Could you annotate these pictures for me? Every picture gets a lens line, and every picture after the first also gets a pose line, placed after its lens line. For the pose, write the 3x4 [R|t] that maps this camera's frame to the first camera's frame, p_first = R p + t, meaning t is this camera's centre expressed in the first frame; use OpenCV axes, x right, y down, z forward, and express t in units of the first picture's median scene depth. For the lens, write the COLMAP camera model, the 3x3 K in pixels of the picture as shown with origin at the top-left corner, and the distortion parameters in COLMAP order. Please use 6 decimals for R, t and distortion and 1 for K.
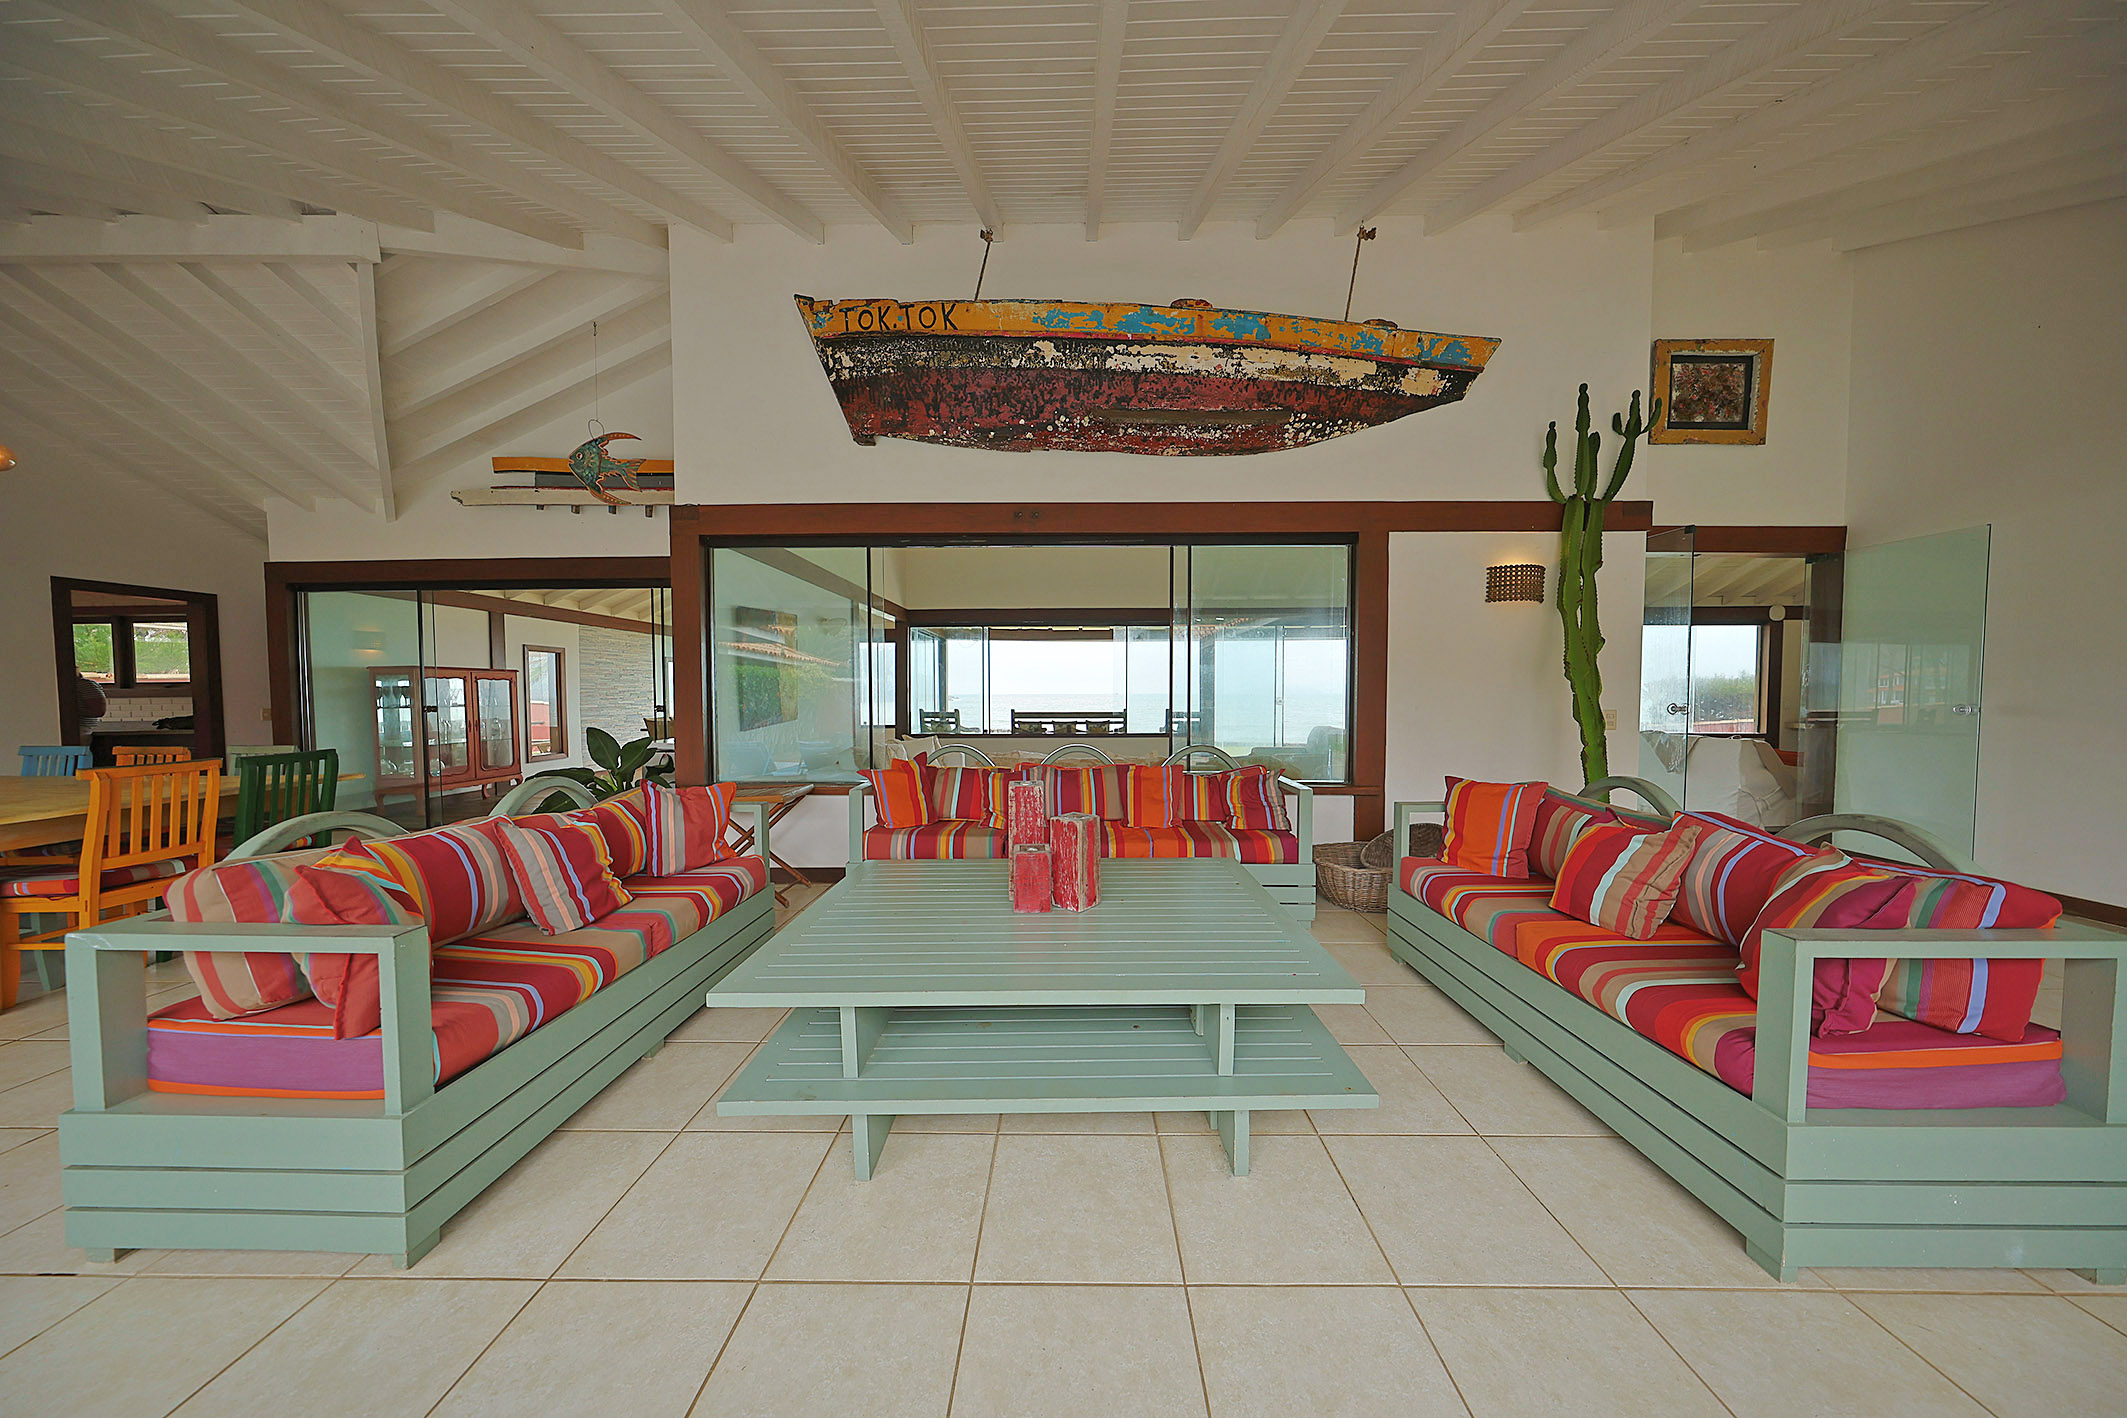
lens RADIAL K [[620.3, 0, 1073.6], [0, 620.3, 715.3], [0, 0, 1]] dist [-0.004523, 0.000063]
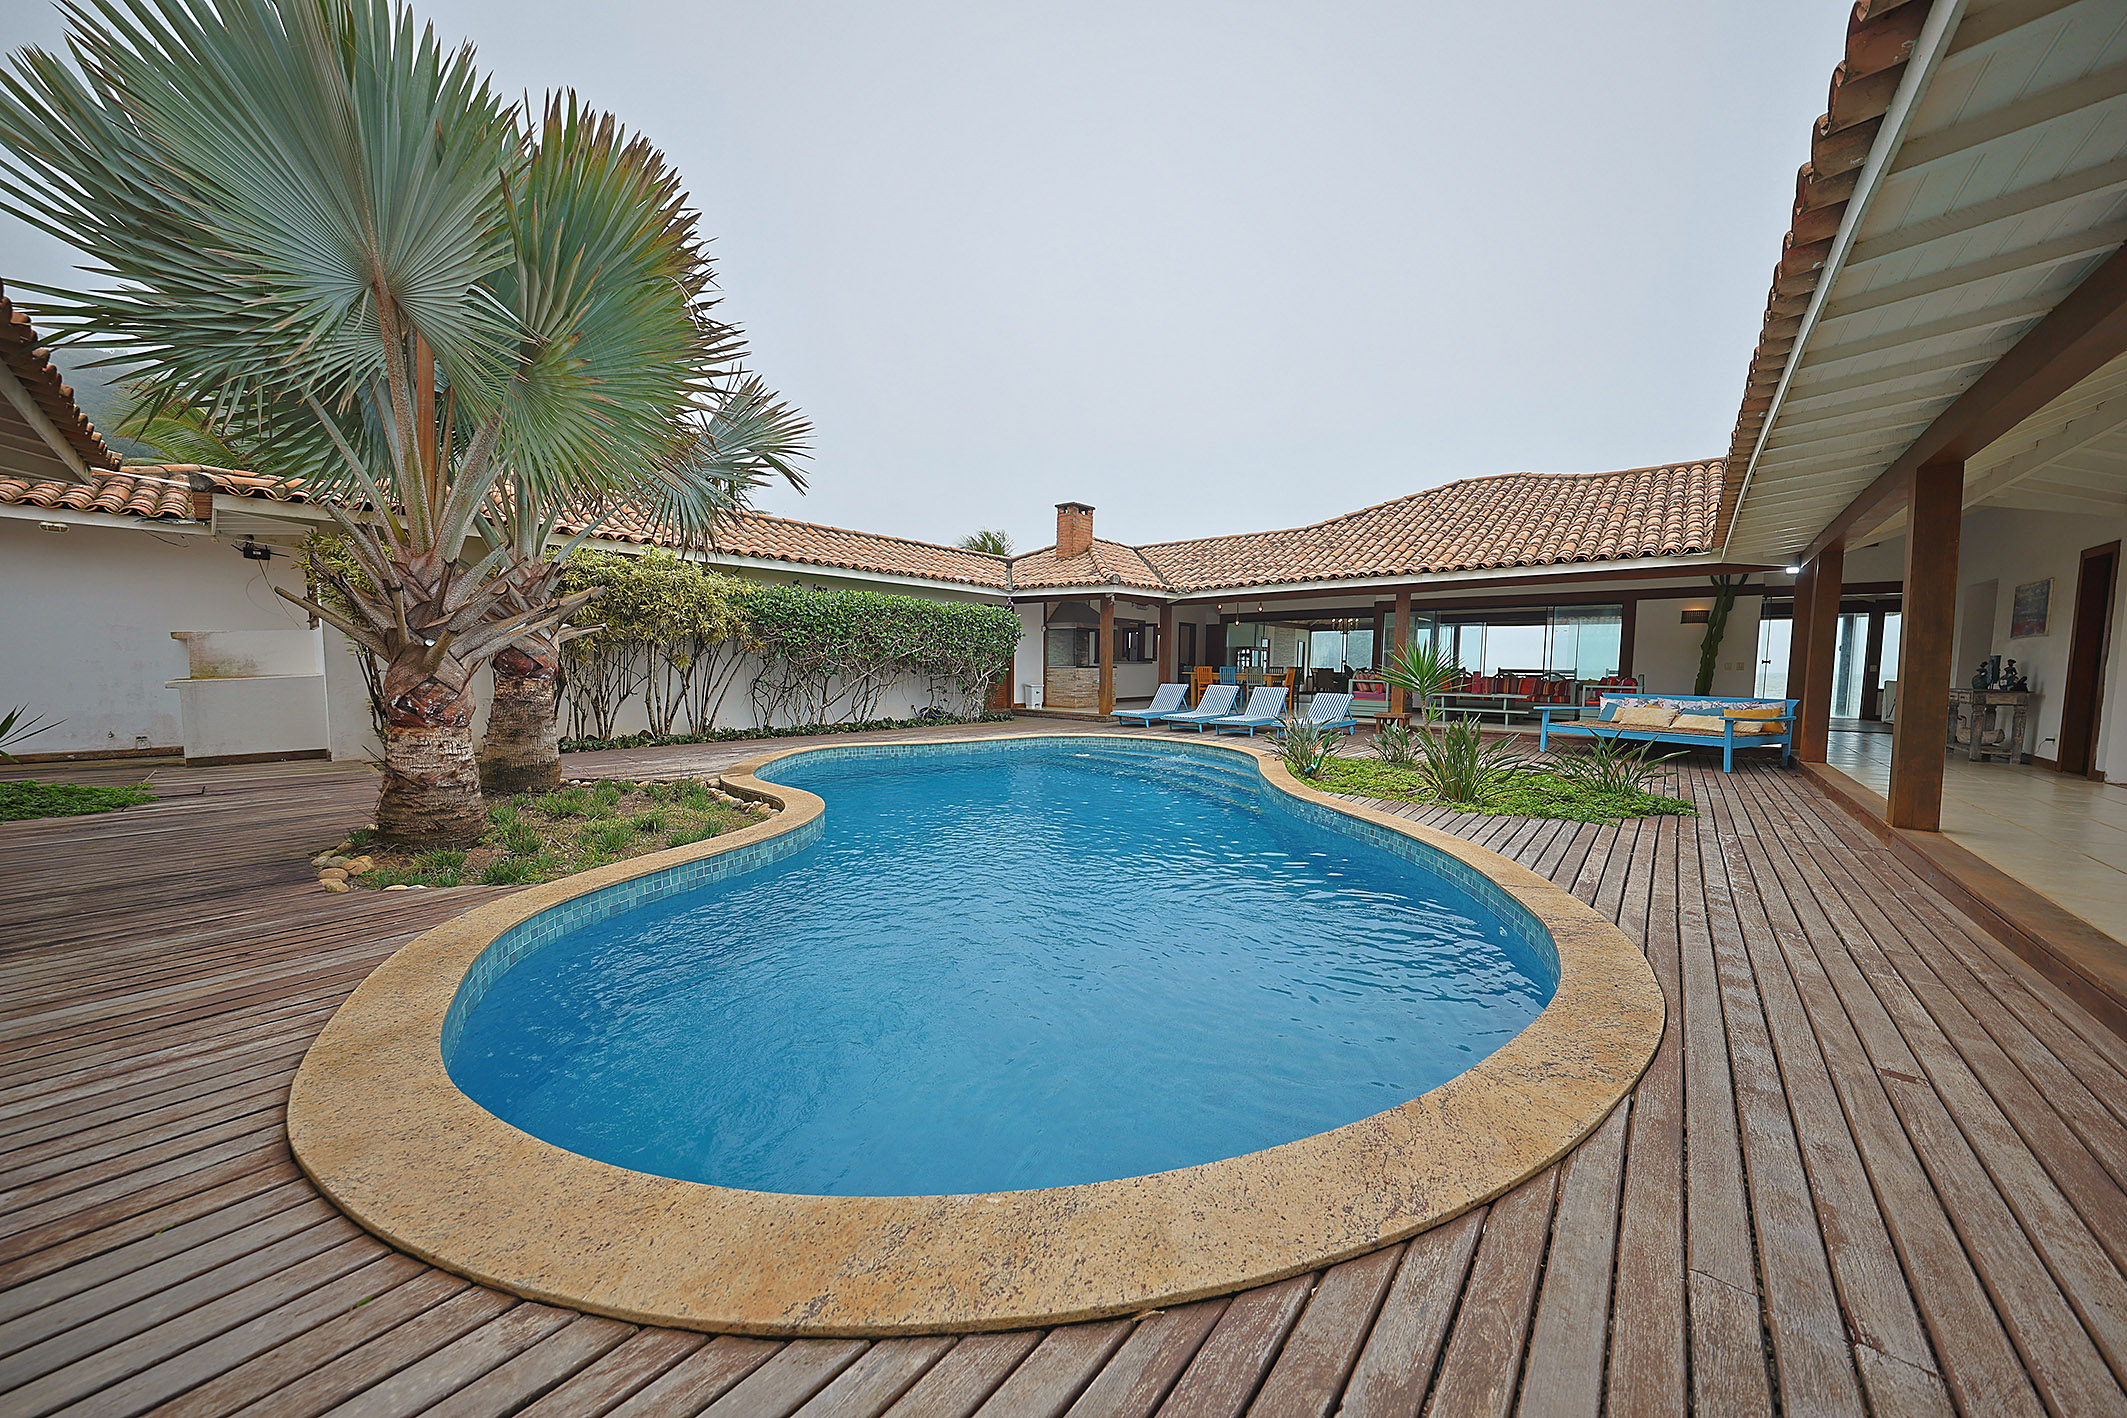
lens RADIAL K [[703.3, 0, 1060.8], [0, 703.3, 707.2], [0, 0, 1]] dist [0.001279, 0.000016]
pose [[0.757783, 0.053489, -0.650310, 0.427110], [-0.036827, 0.998552, 0.039219, 0.115266], [0.651466, -0.005771, 0.758656, -2.175526]]
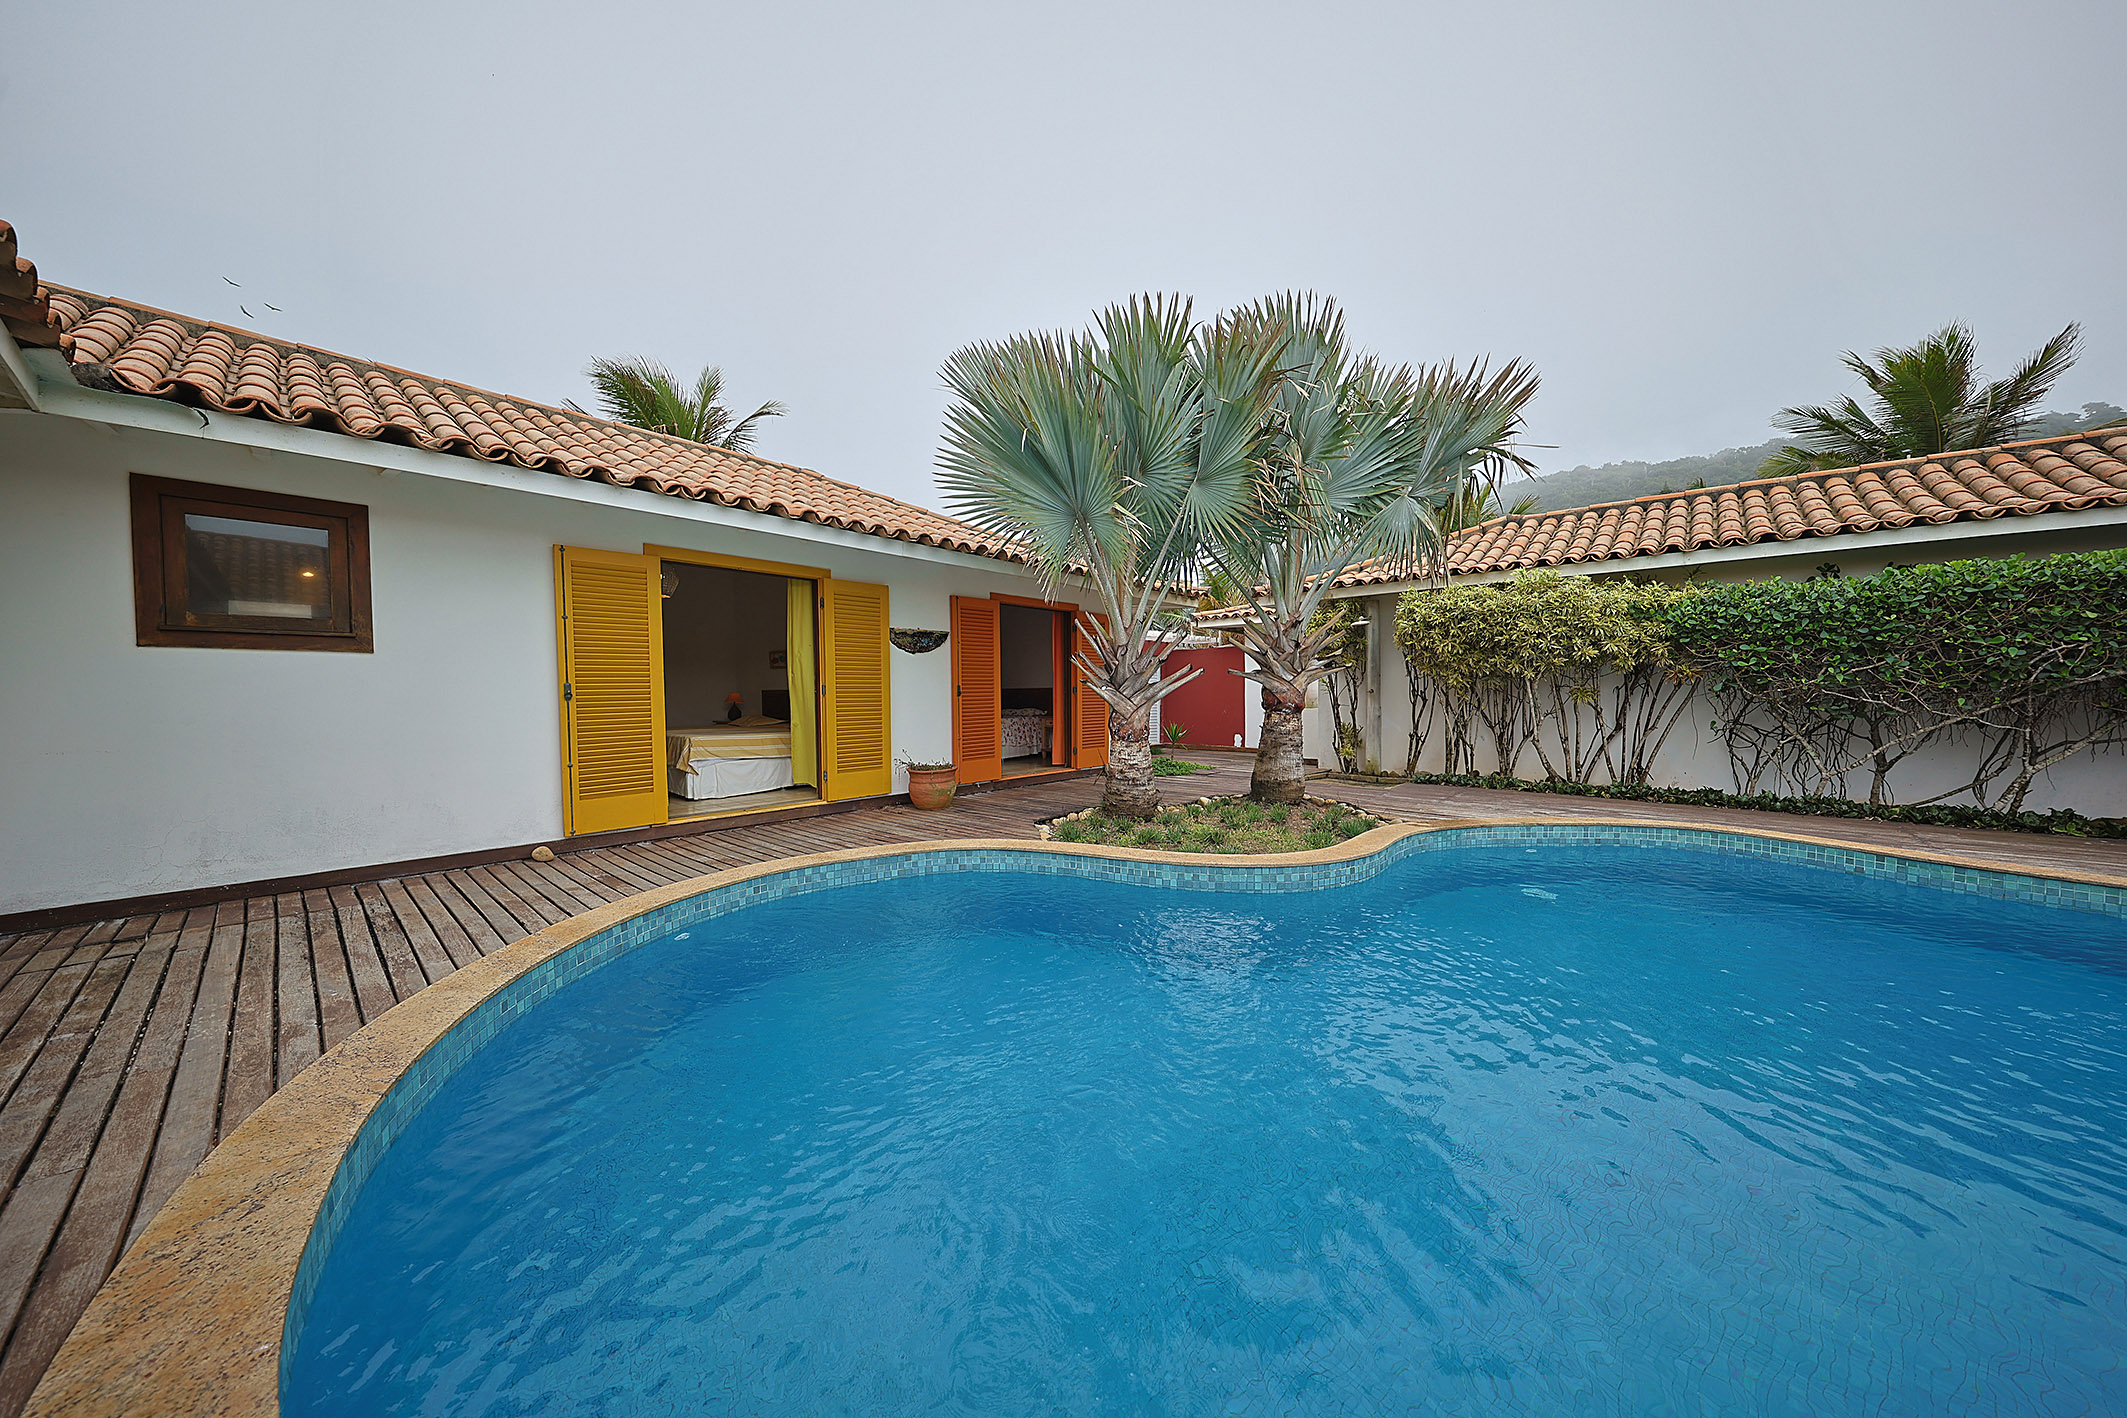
lens RADIAL K [[703.3, 0, 1060.8], [0, 703.3, 707.2], [0, 0, 1]] dist [0.001279, 0.000016]
pose [[-0.666309, 0.021873, -0.745355, 0.386024], [-0.018976, 0.998749, 0.046272, 0.083440], [0.745434, 0.044975, -0.665060, -1.376399]]
